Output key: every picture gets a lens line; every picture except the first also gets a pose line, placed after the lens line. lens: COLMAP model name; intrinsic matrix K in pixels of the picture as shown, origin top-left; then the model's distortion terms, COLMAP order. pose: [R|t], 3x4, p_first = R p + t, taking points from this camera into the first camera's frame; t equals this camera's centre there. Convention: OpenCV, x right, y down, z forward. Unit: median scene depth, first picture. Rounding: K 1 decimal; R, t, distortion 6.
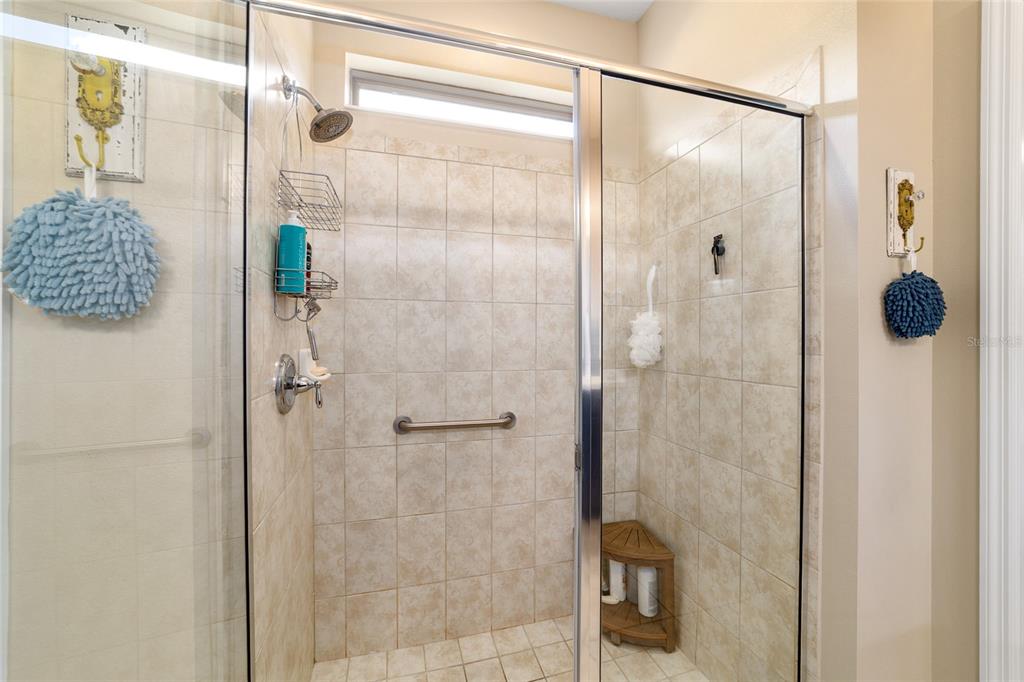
lens RADIAL K [[415.3, 0, 512.1], [0, 415.3, 342.4], [0, 0, 1]] dist [0.001313, 0.000058]
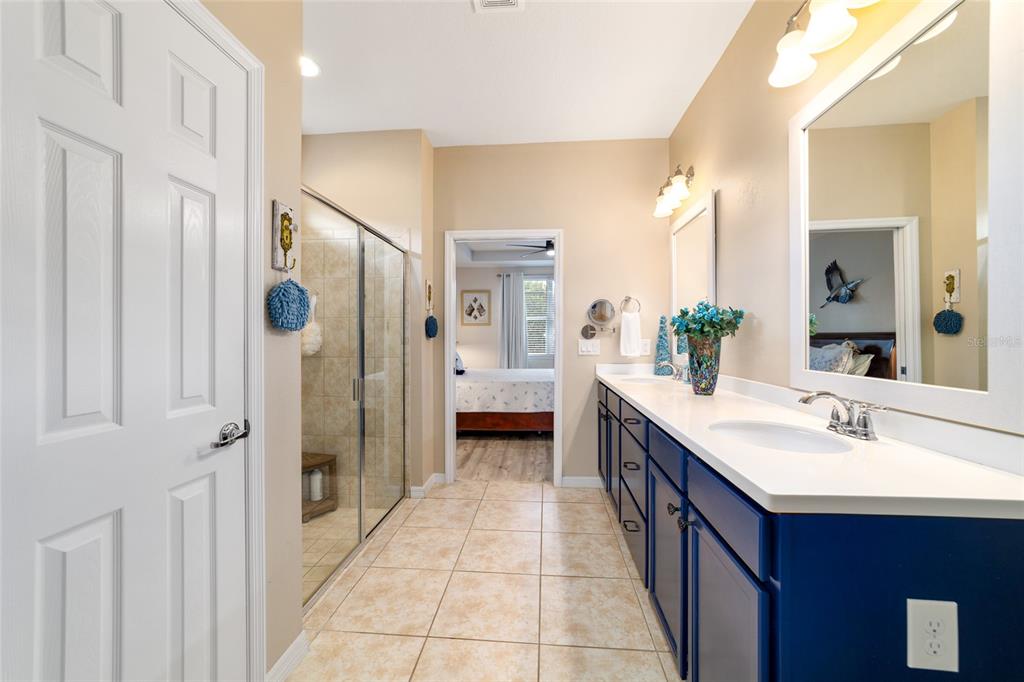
lens RADIAL K [[394.6, 0, 511.0], [0, 394.6, 341.3], [0, 0, 1]] dist [-0.017709, 0.008053]
pose [[0.283991, -0.012573, 0.958744, -0.999215], [0.008310, 0.999909, 0.010652, -0.006838], [-0.958791, 0.004942, 0.284070, -0.226989]]
